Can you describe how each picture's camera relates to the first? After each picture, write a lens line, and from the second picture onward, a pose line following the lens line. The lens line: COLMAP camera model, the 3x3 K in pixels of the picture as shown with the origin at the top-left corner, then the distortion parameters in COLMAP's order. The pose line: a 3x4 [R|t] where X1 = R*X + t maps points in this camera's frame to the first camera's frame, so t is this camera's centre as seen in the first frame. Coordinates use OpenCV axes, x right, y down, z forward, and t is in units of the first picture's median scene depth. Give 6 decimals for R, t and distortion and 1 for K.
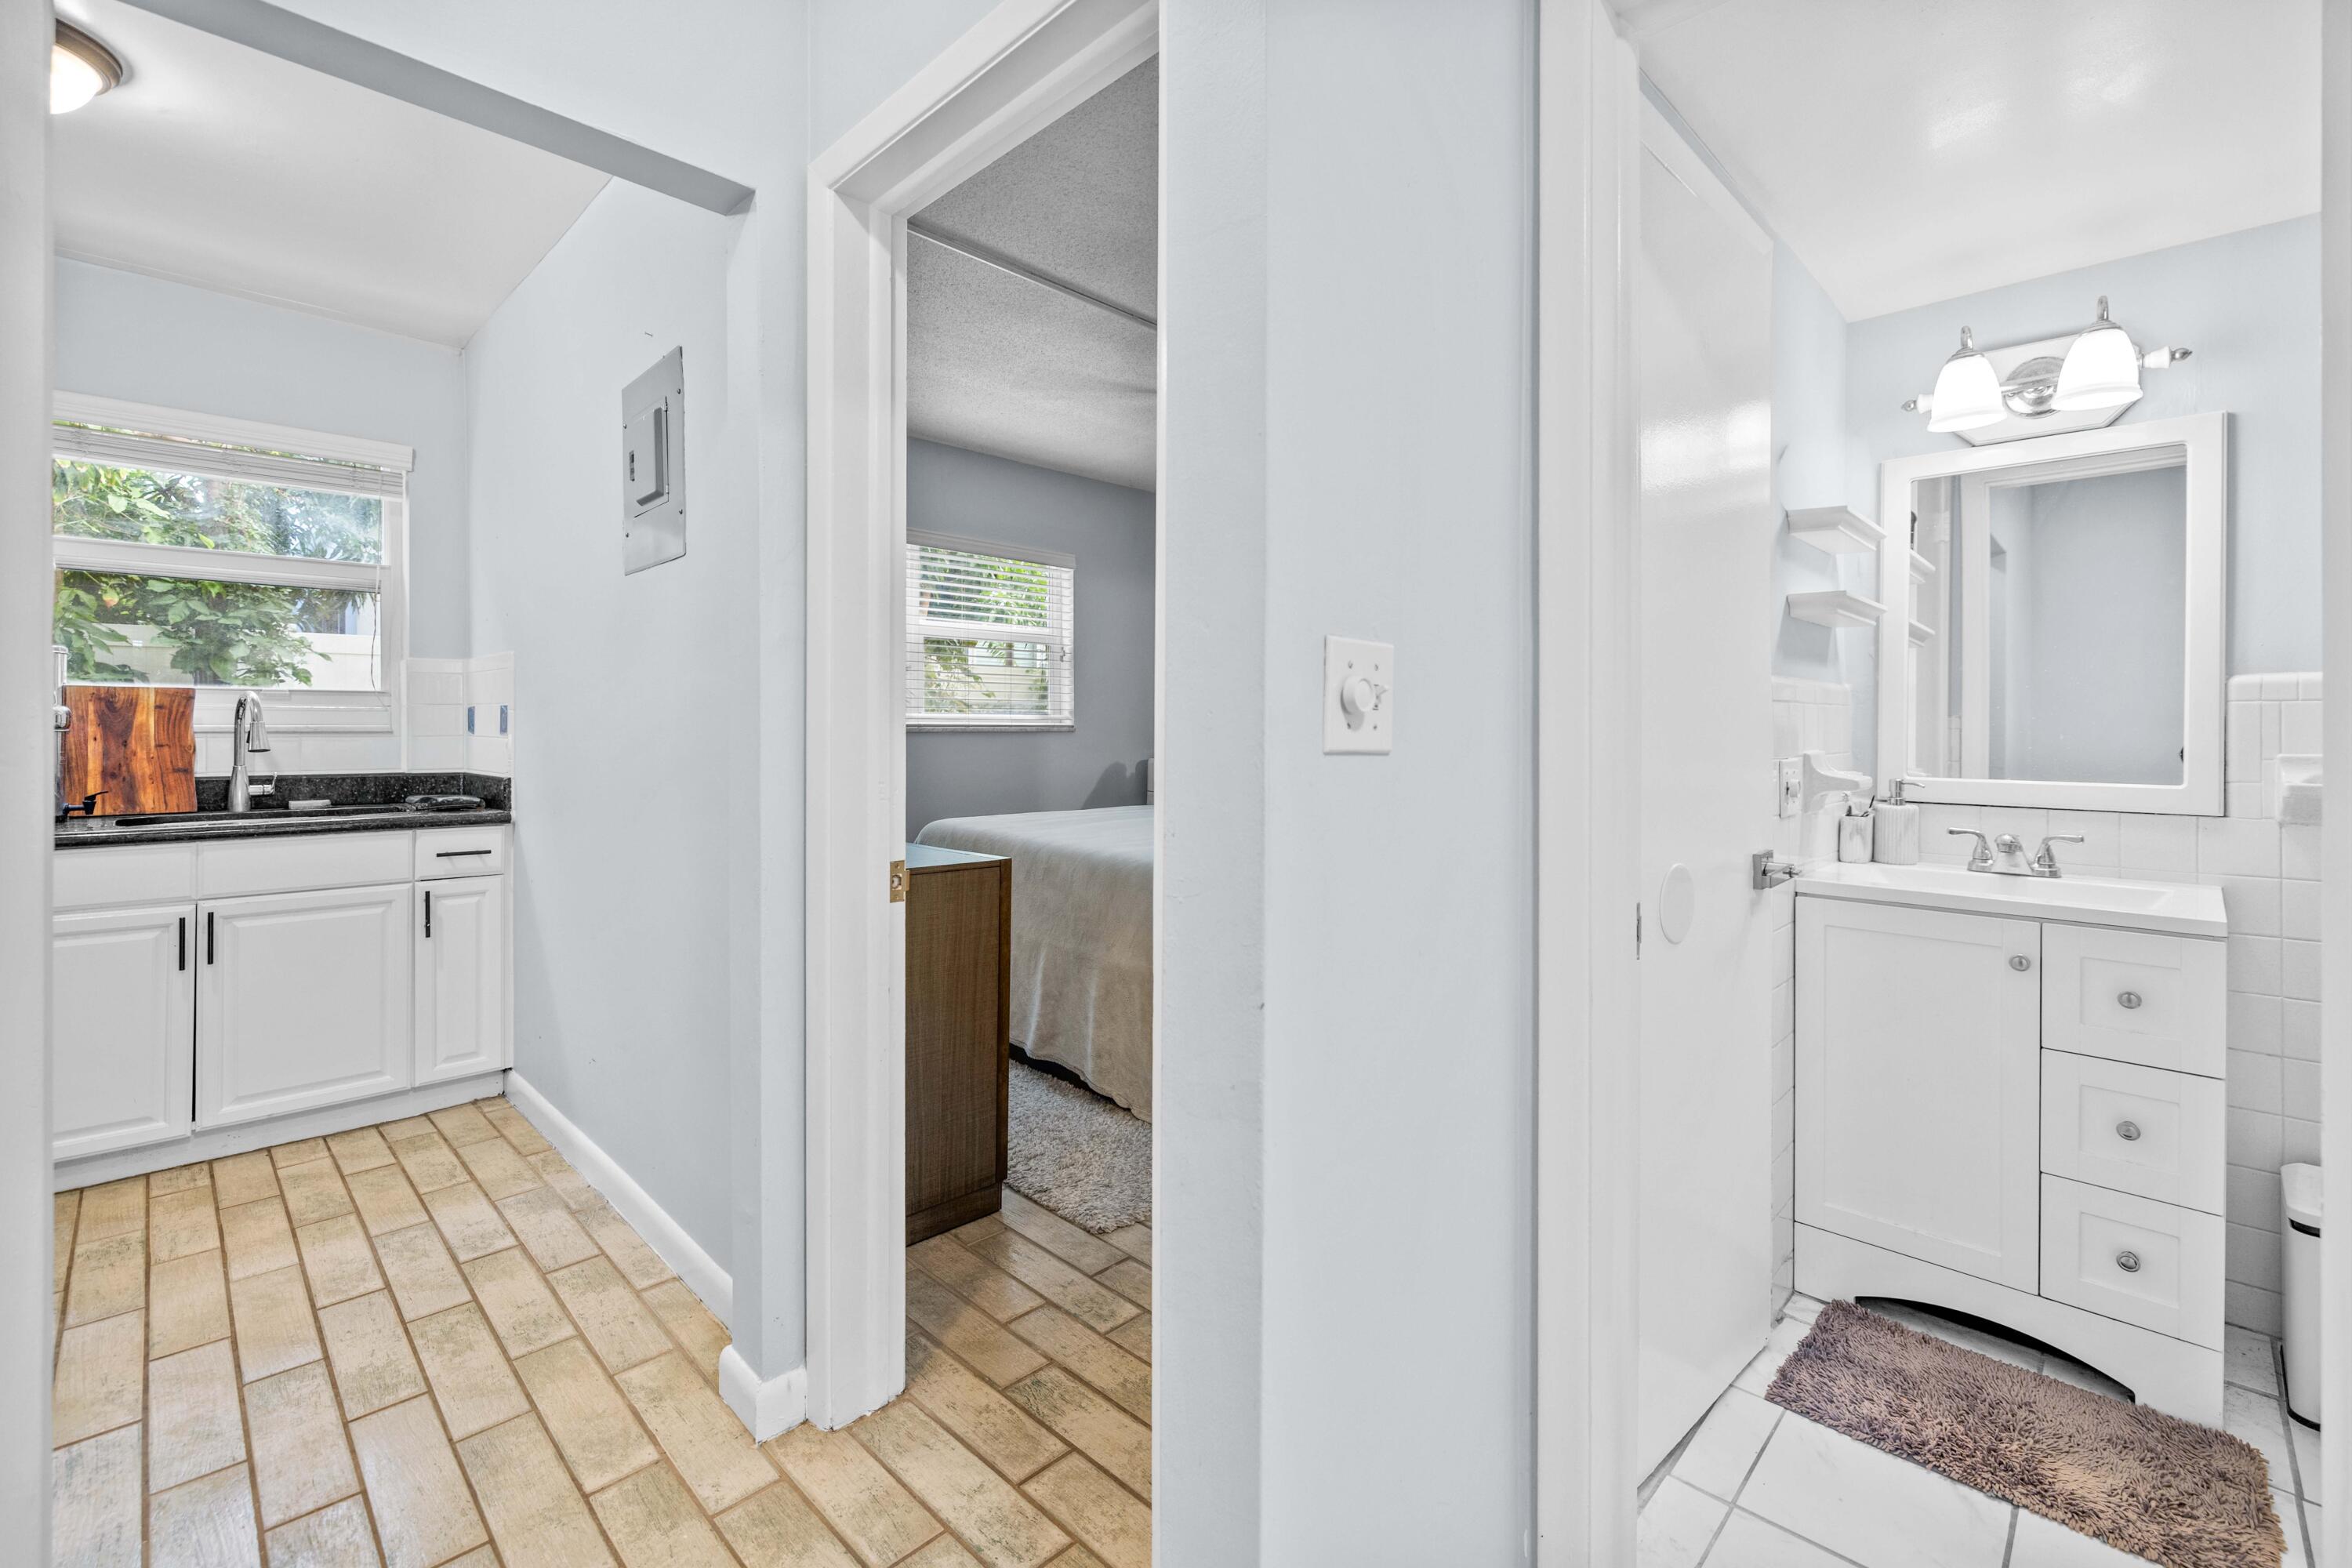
lens RADIAL K [[1033.6, 0, 1184.2], [0, 1033.6, 734.0], [0, 0, 1]] dist [-0.003511, -0.000576]
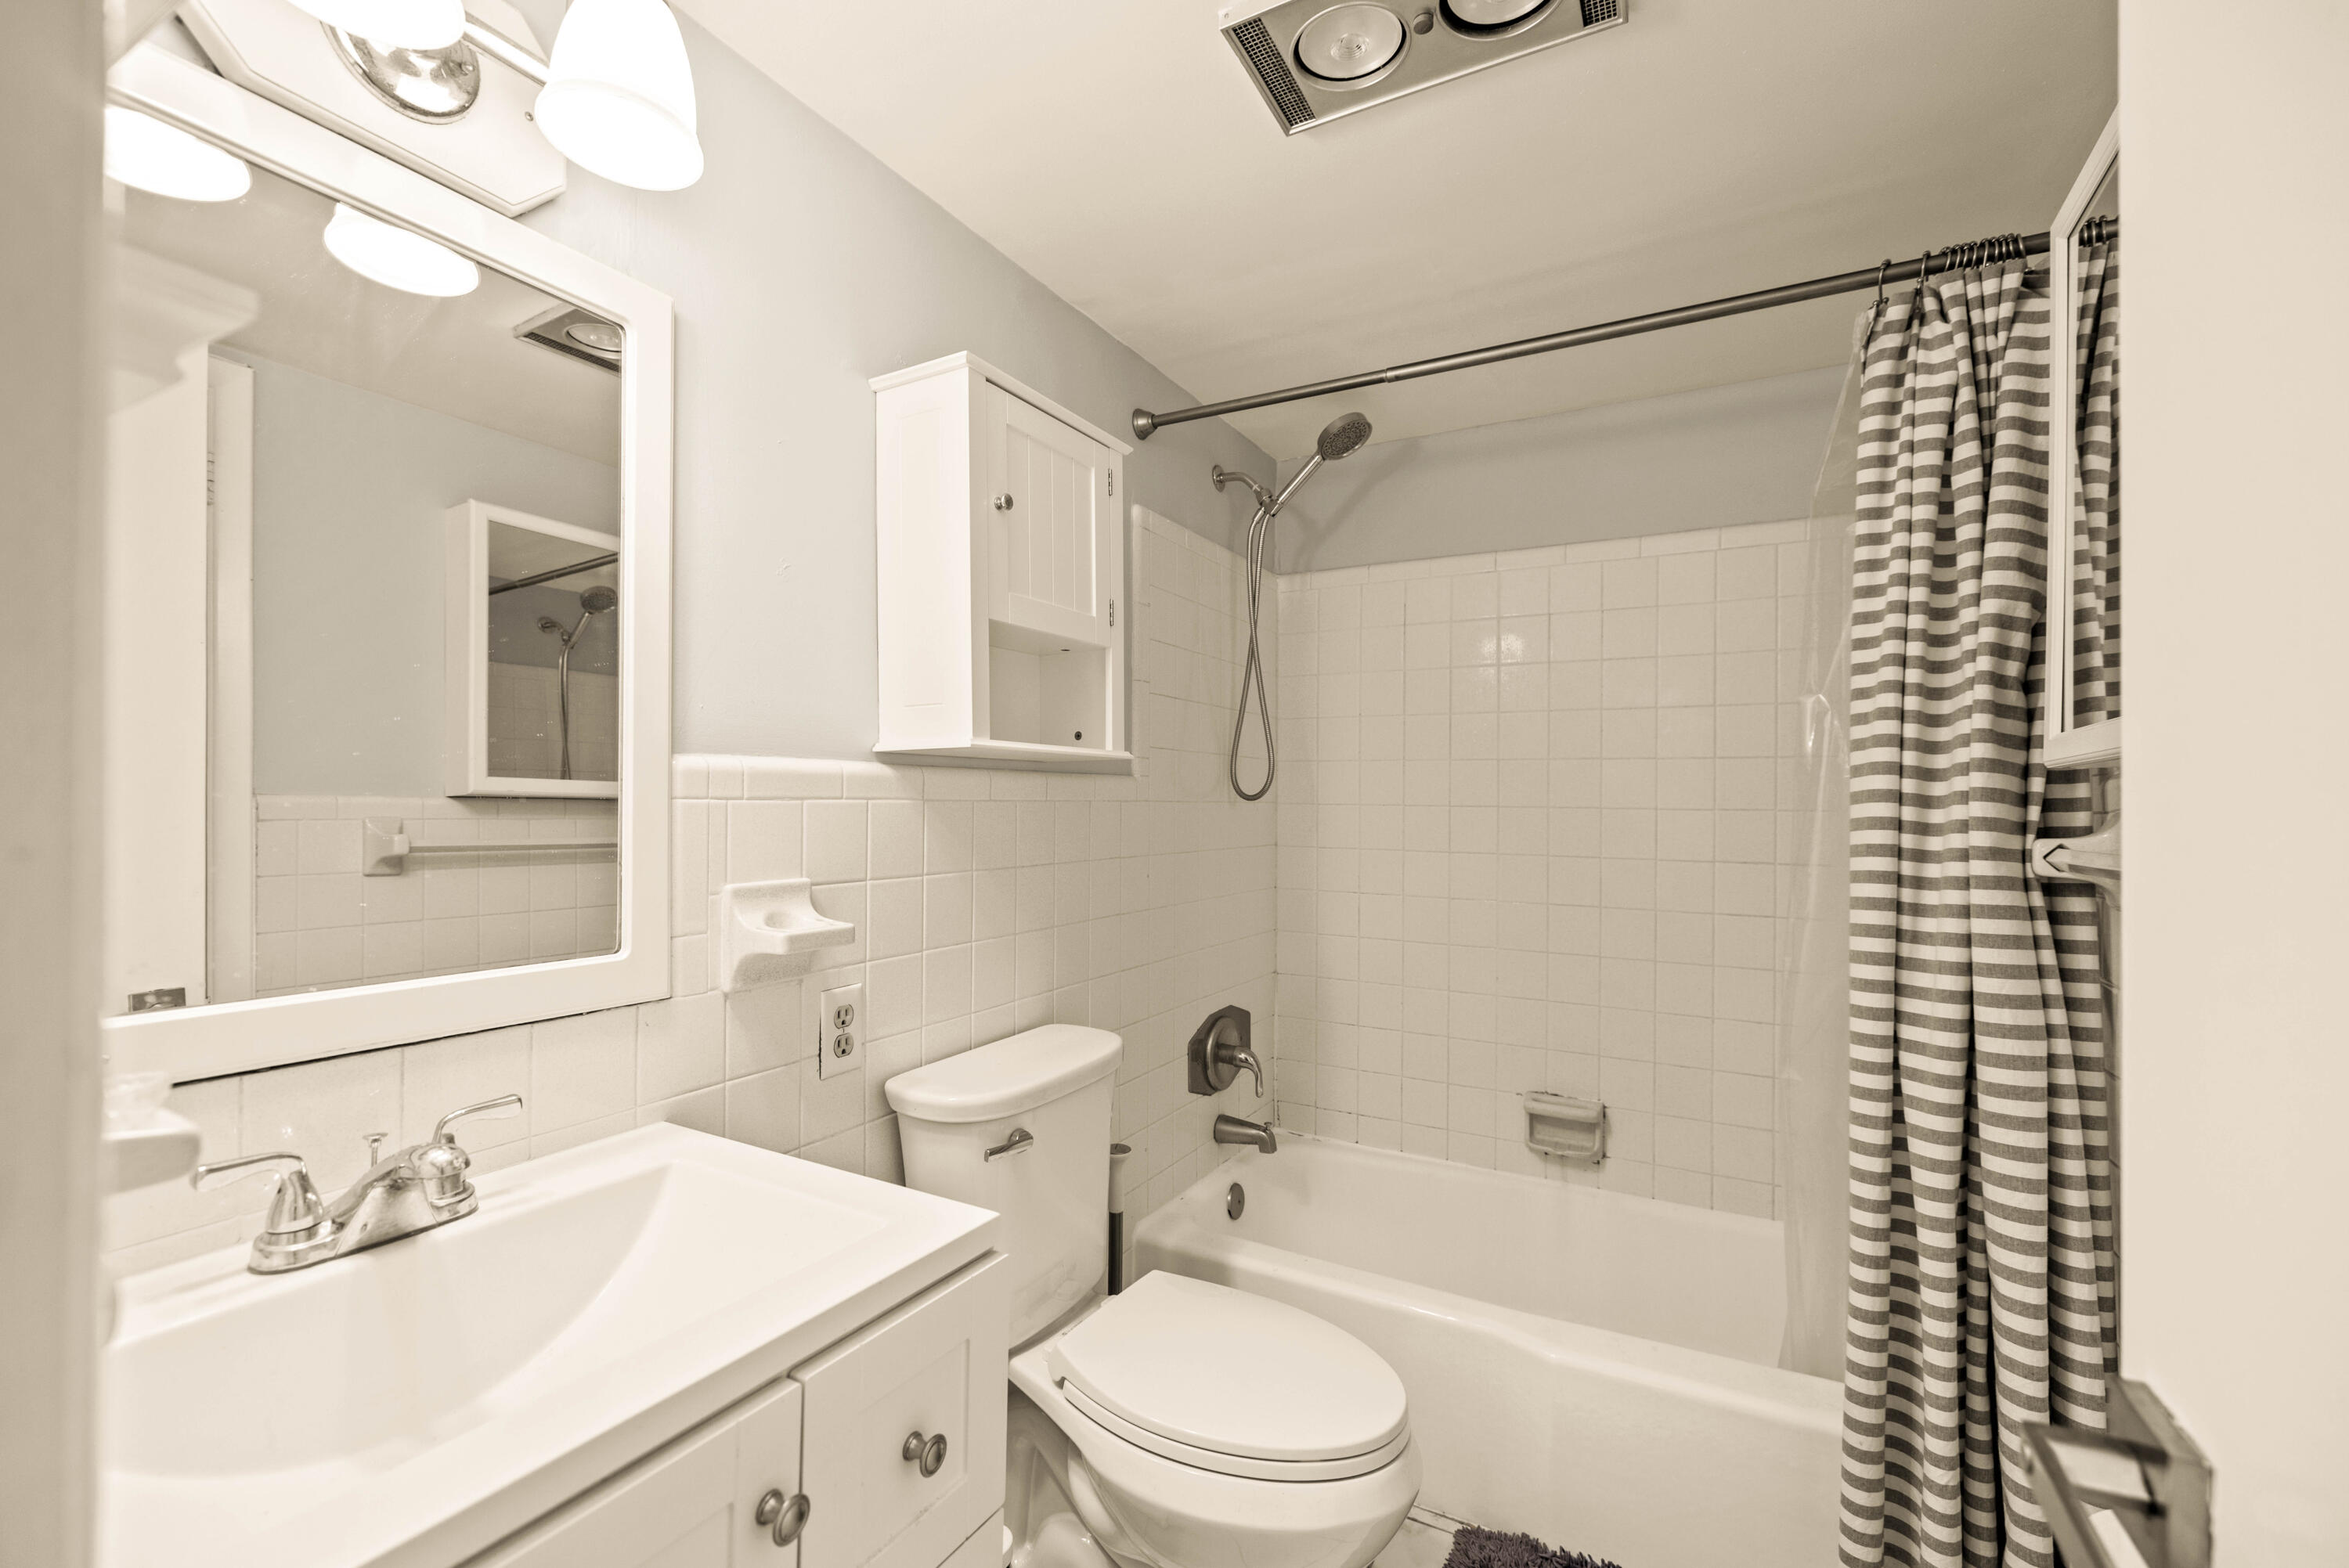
lens RADIAL K [[1016.8, 0, 1174.5], [0, 1016.8, 784.0], [0, 0, 1]] dist [0.000246, -0.000099]
pose [[-0.265331, 0.012929, 0.964071, 0.357285], [-0.005000, 0.999878, -0.014785, -0.031159], [-0.964144, -0.008744, -0.265234, 0.822470]]
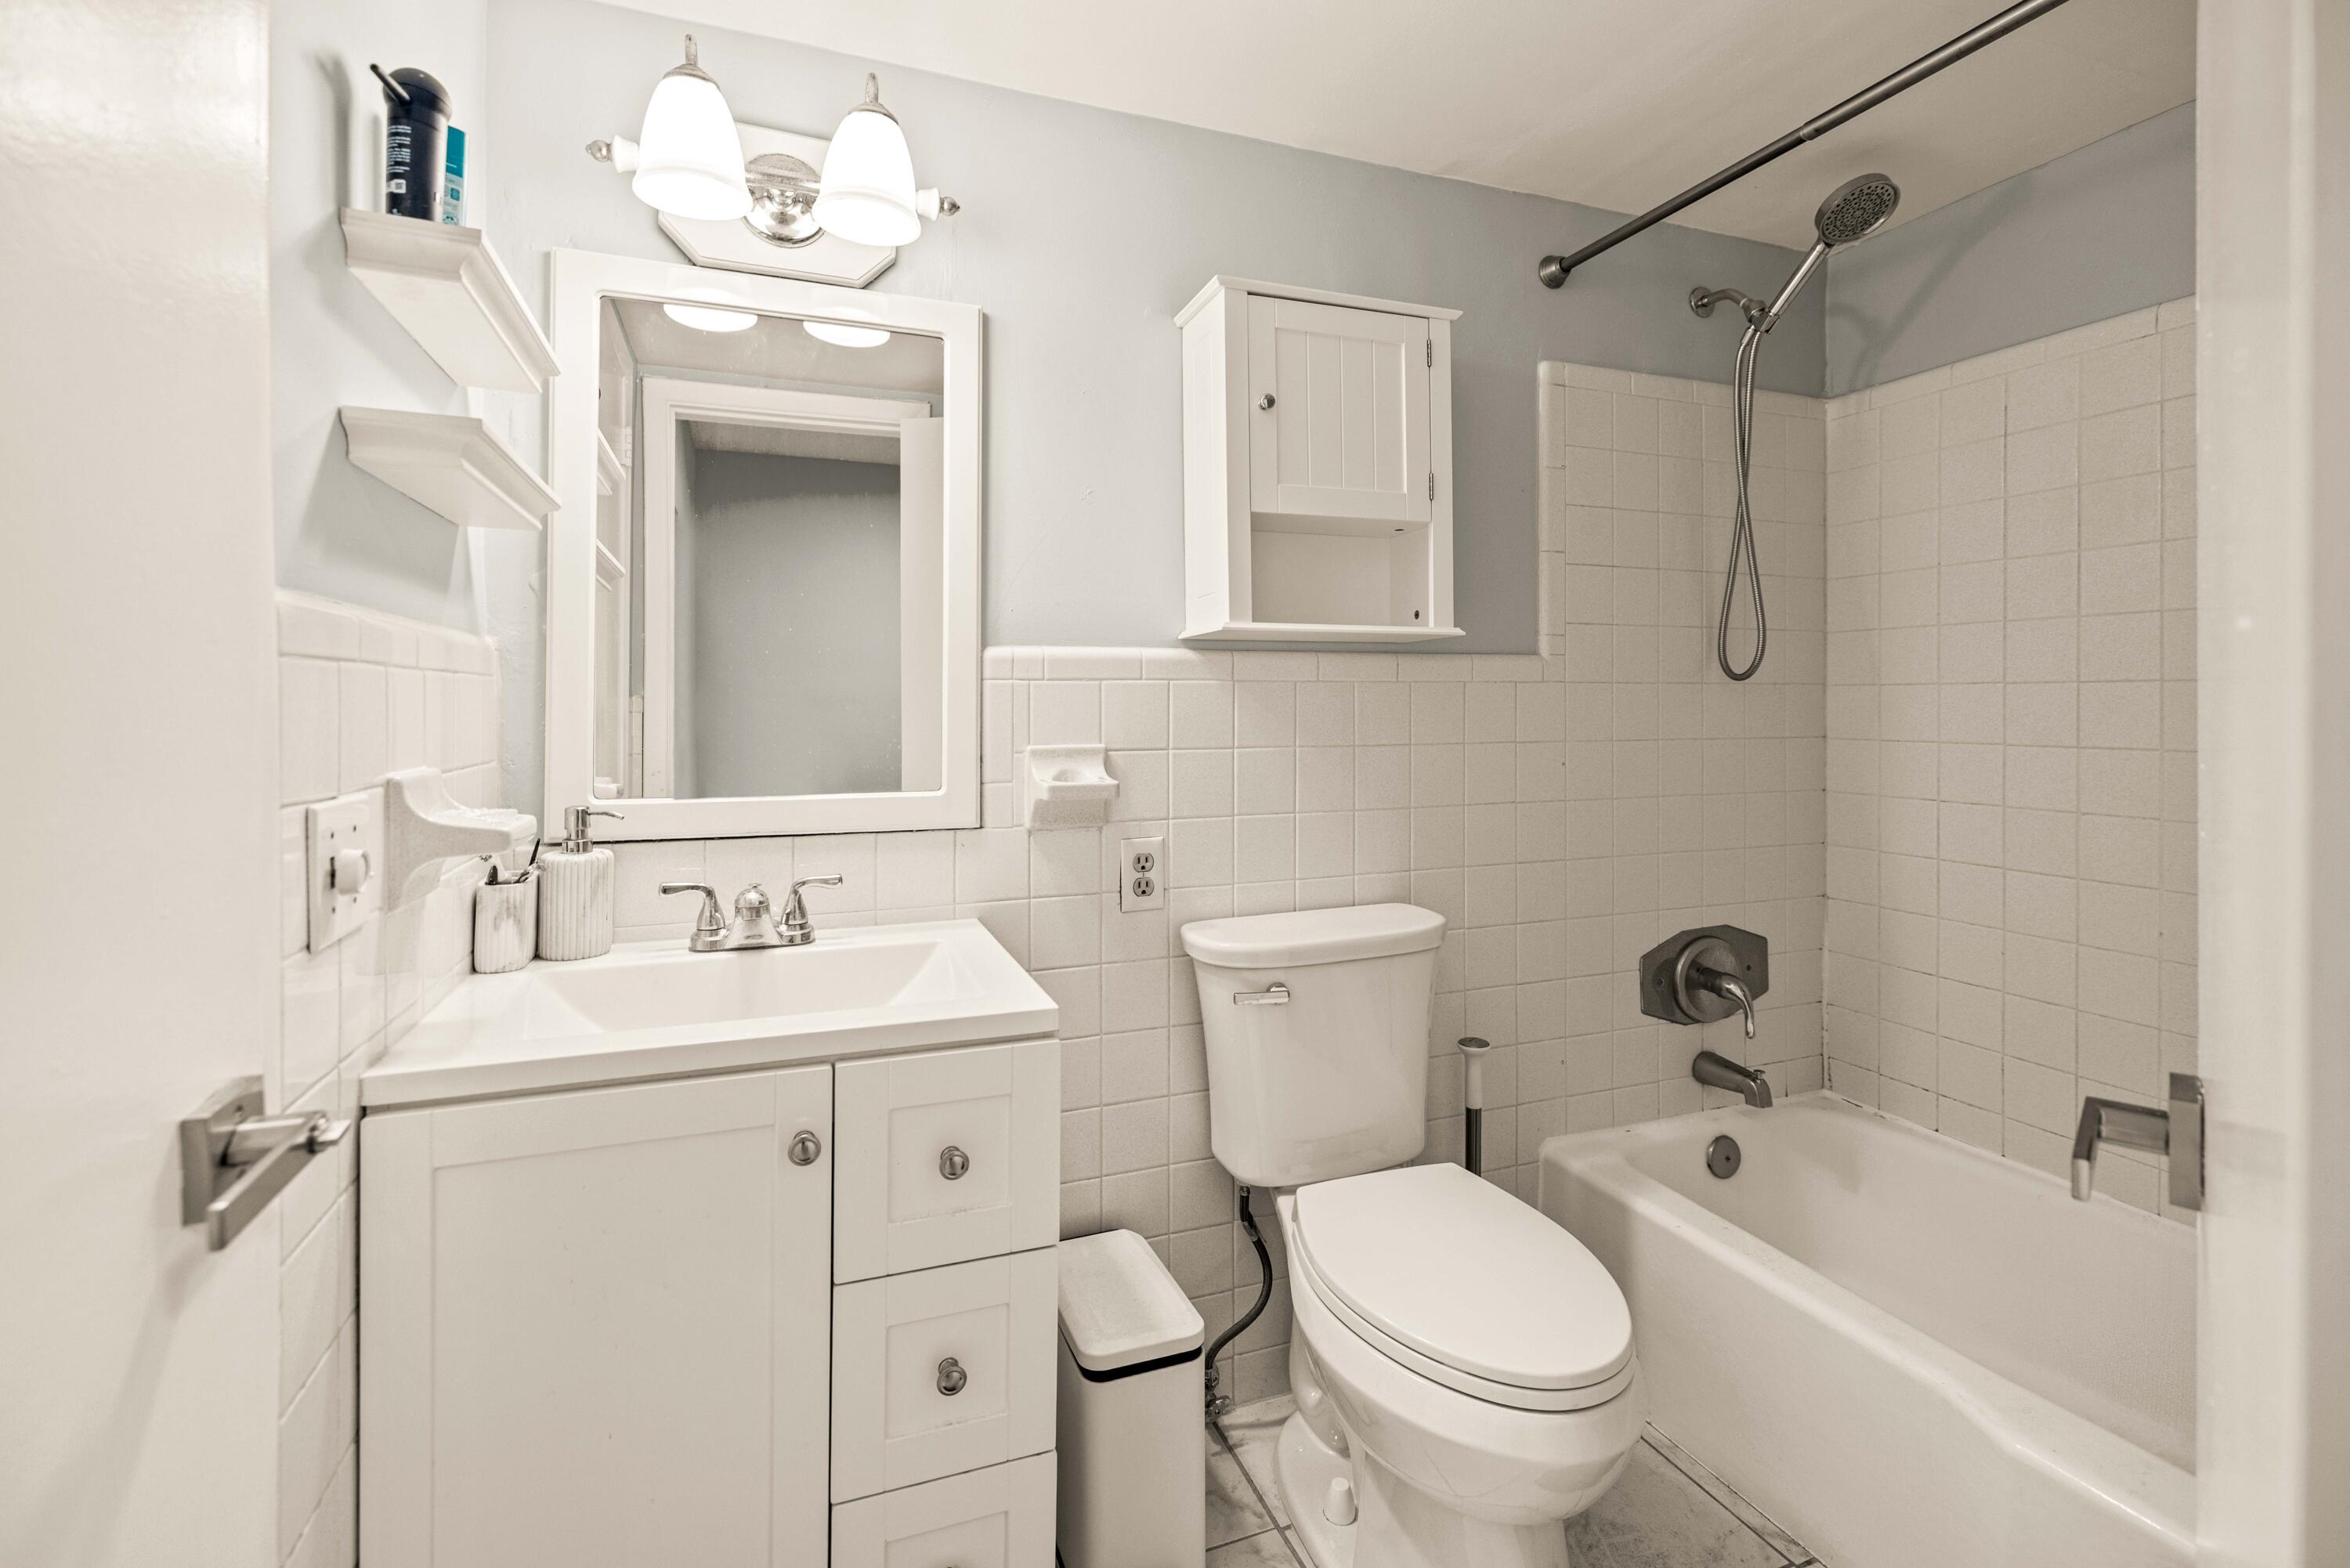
lens RADIAL K [[1046.8, 0, 1182.5], [0, 1046.8, 692.1], [0, 0, 1]] dist [0.001430, 0.000107]
pose [[0.413084, 0.008372, 0.910655, 0.329933], [0.007868, 0.999888, -0.012762, -0.010394], [-0.910659, 0.012437, 0.412971, 0.499337]]
